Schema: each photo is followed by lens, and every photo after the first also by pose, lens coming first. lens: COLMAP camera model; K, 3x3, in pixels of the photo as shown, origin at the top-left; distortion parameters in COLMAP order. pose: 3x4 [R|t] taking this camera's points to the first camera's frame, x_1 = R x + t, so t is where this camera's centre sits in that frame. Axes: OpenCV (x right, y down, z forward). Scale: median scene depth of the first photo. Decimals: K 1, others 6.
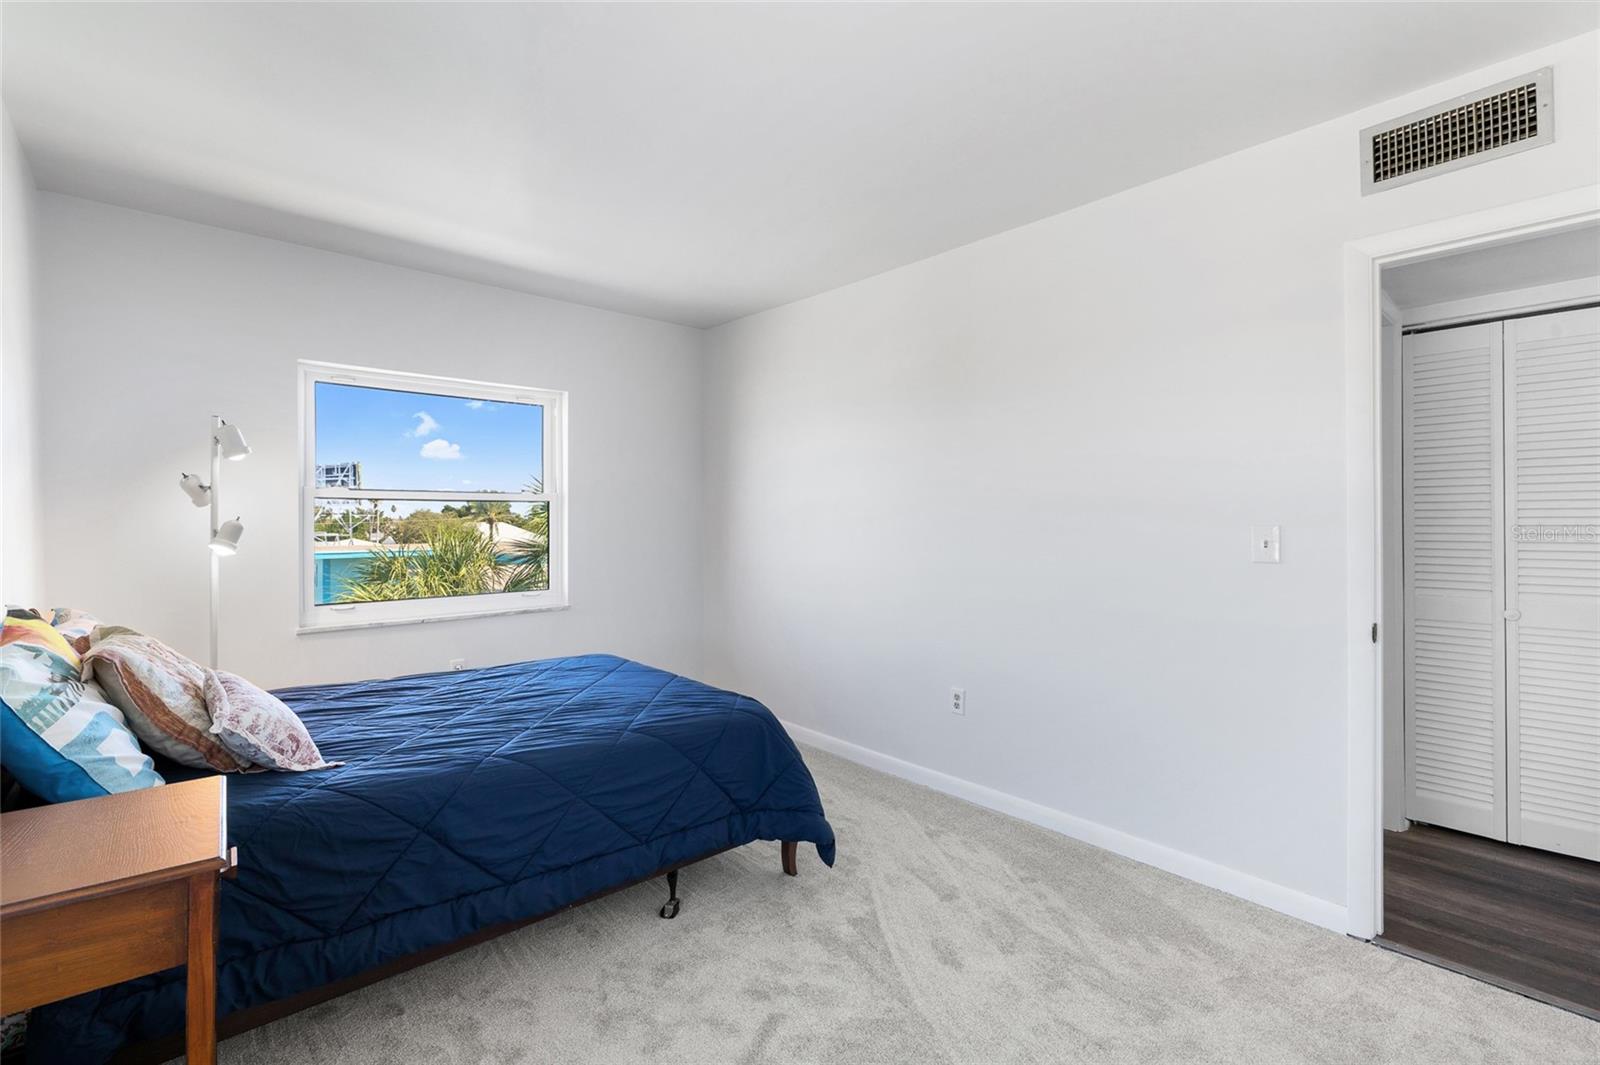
lens RADIAL K [[714.5, 0, 798.0], [0, 714.5, 527.0], [0, 0, 1]] dist [-0.003589, 0.000107]
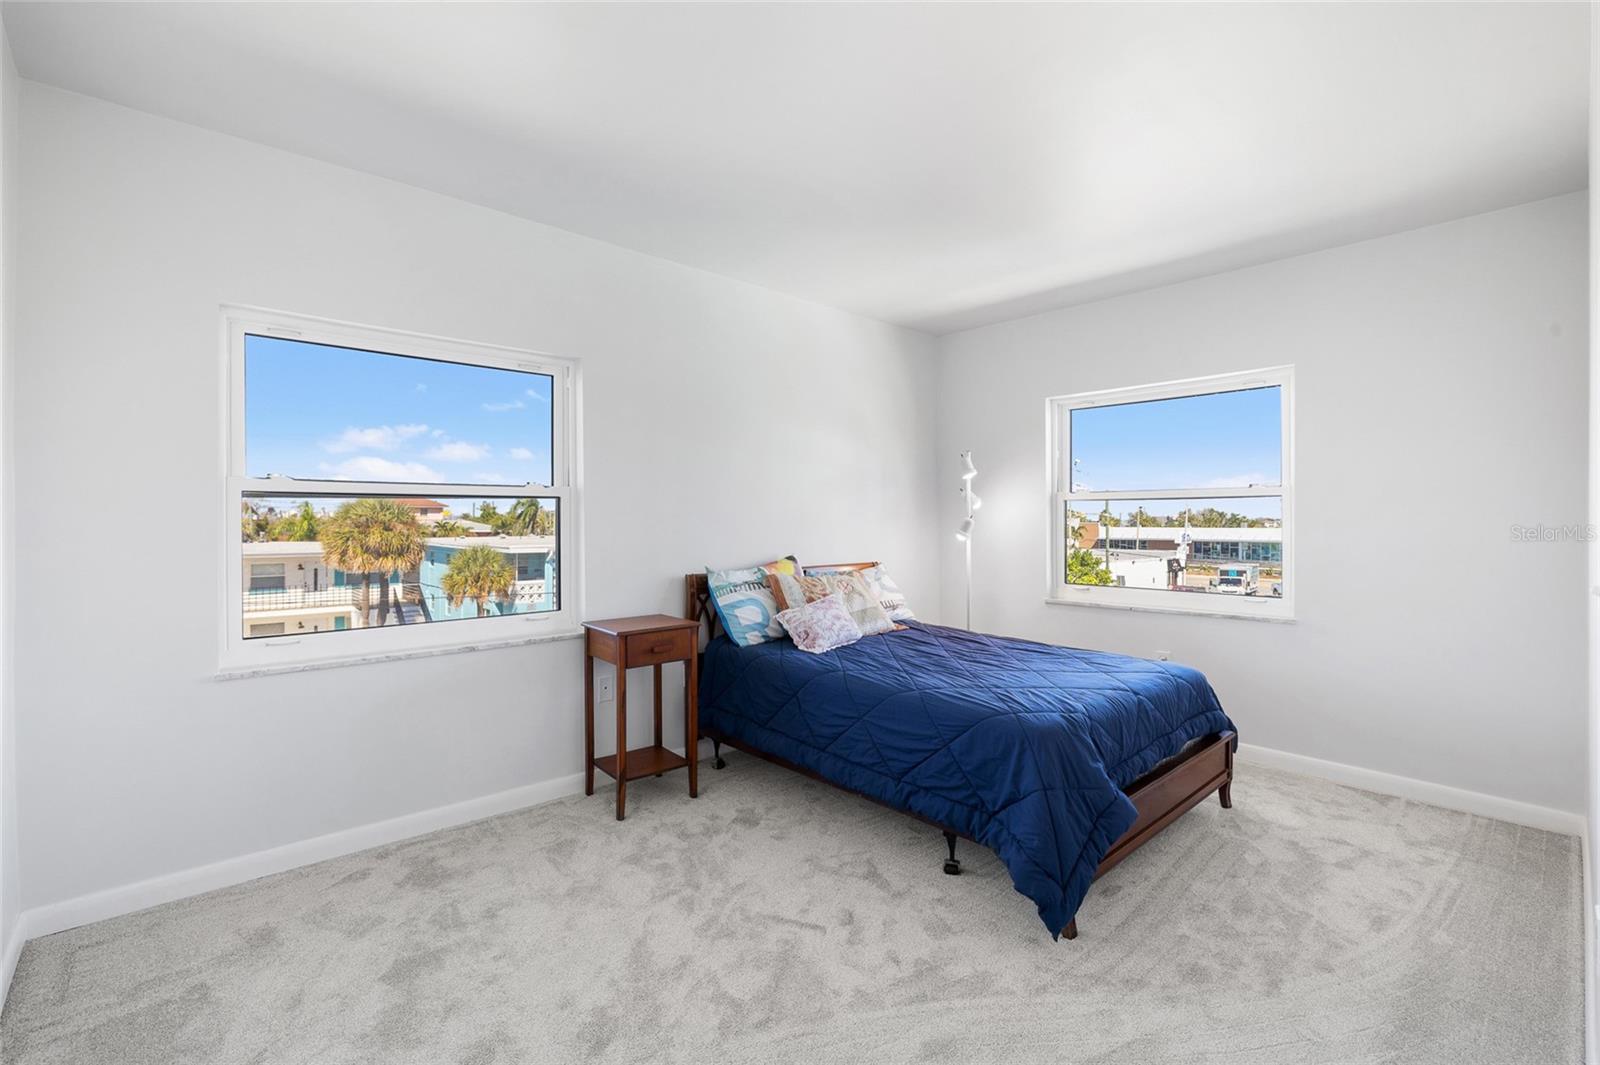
lens RADIAL K [[714.5, 0, 798.0], [0, 714.5, 527.0], [0, 0, 1]] dist [-0.003589, 0.000107]
pose [[0.007649, 0.012862, -0.999888, 1.023498], [-0.010717, 0.999861, 0.012780, -0.005805], [0.999913, 0.010618, 0.007786, 0.830415]]
